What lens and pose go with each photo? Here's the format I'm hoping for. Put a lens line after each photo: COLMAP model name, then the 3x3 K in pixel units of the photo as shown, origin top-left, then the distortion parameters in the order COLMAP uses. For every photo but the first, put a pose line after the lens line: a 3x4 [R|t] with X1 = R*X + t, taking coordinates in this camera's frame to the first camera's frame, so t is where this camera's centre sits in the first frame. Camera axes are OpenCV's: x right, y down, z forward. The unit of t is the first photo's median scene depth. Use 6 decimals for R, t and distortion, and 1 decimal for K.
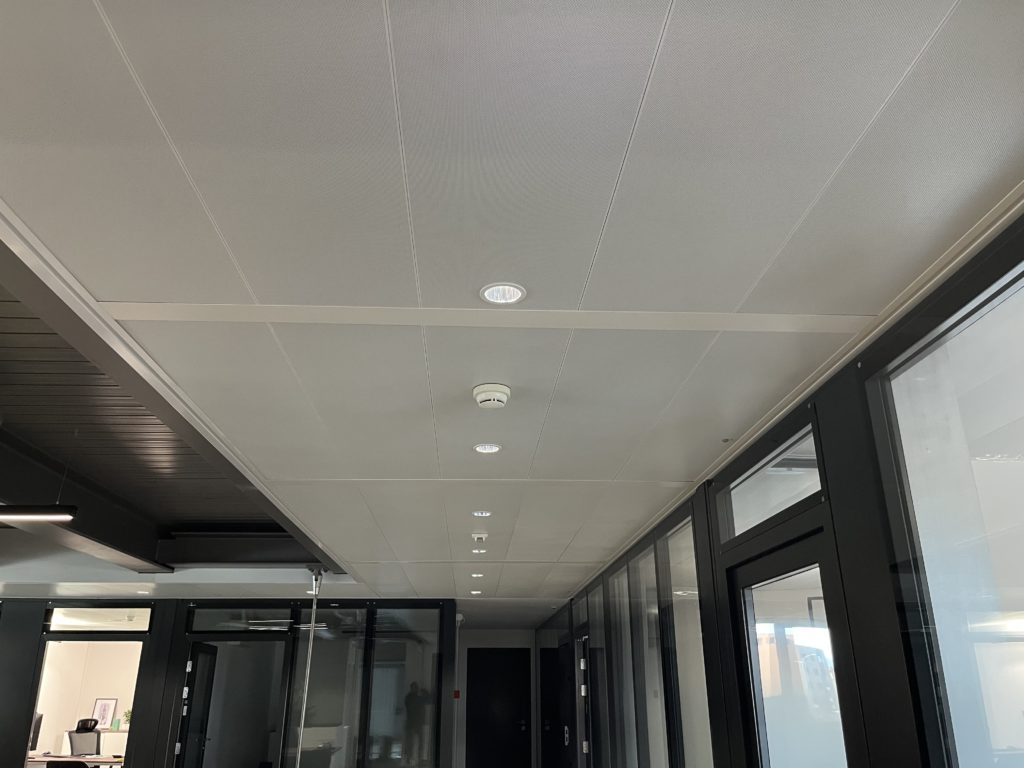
lens RADIAL K [[783.8, 0, 513.1], [0, 783.8, 381.7], [0, 0, 1]] dist [0.058504, -0.065314]
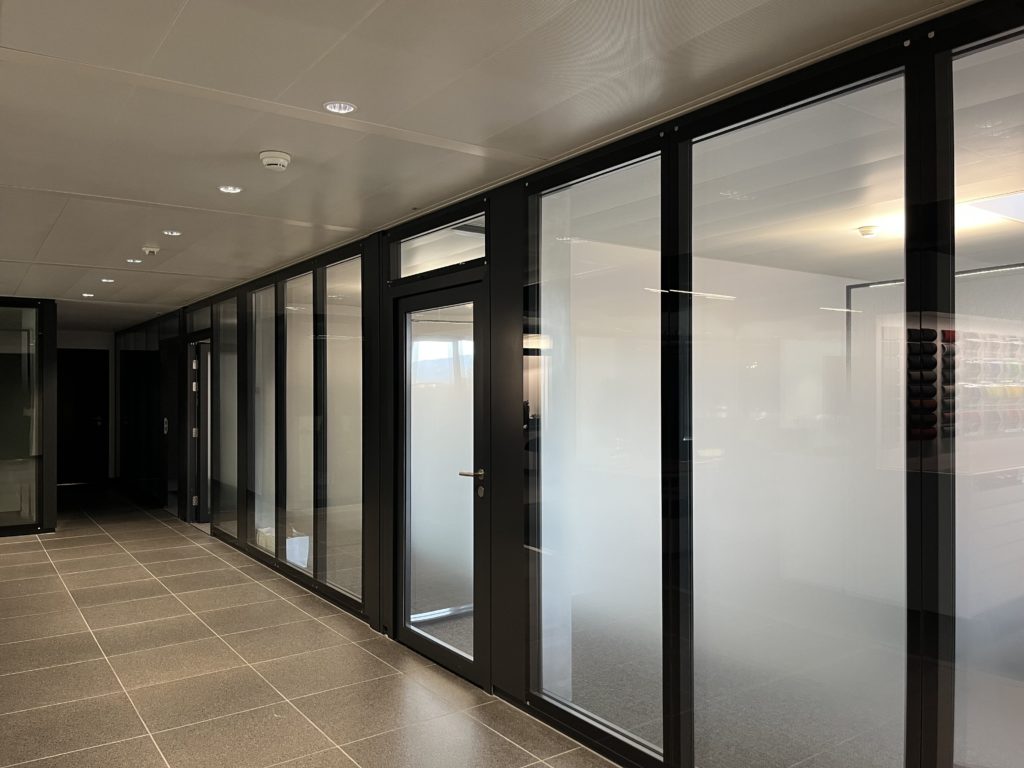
lens RADIAL K [[783.8, 0, 512.5], [0, 783.8, 387.1], [0, 0, 1]] dist [0.058504, -0.065314]
pose [[0.853679, 0.006330, 0.520761, -0.210265], [-0.190934, 0.934108, 0.301641, -0.057106], [-0.484537, -0.356936, 0.798637, -0.202582]]
